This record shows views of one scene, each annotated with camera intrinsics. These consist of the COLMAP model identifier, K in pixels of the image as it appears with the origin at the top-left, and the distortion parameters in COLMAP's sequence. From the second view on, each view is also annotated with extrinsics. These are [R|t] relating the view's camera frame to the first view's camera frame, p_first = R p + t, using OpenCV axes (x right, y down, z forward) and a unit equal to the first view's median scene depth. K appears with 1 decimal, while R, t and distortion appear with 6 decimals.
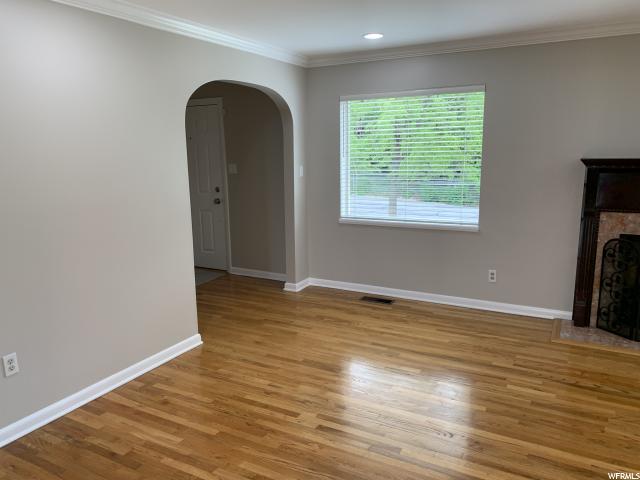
lens RADIAL K [[495.1, 0, 320.0], [0, 495.1, 240.0], [0, 0, 1]] dist [0.015782, -0.000388]
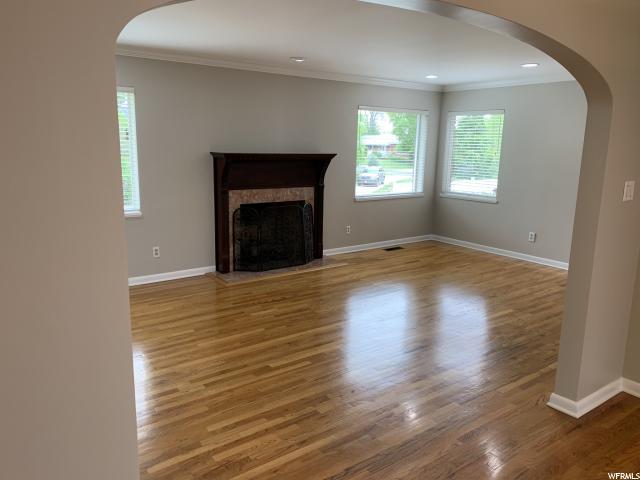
lens RADIAL K [[495.1, 0, 320.0], [0, 495.1, 240.0], [0, 0, 1]] dist [0.015782, -0.000388]
pose [[0.393404, -0.153256, 0.906502, -0.634970], [0.141106, 0.984391, 0.105186, -0.027783], [-0.908473, 0.086532, 0.408888, 0.186684]]
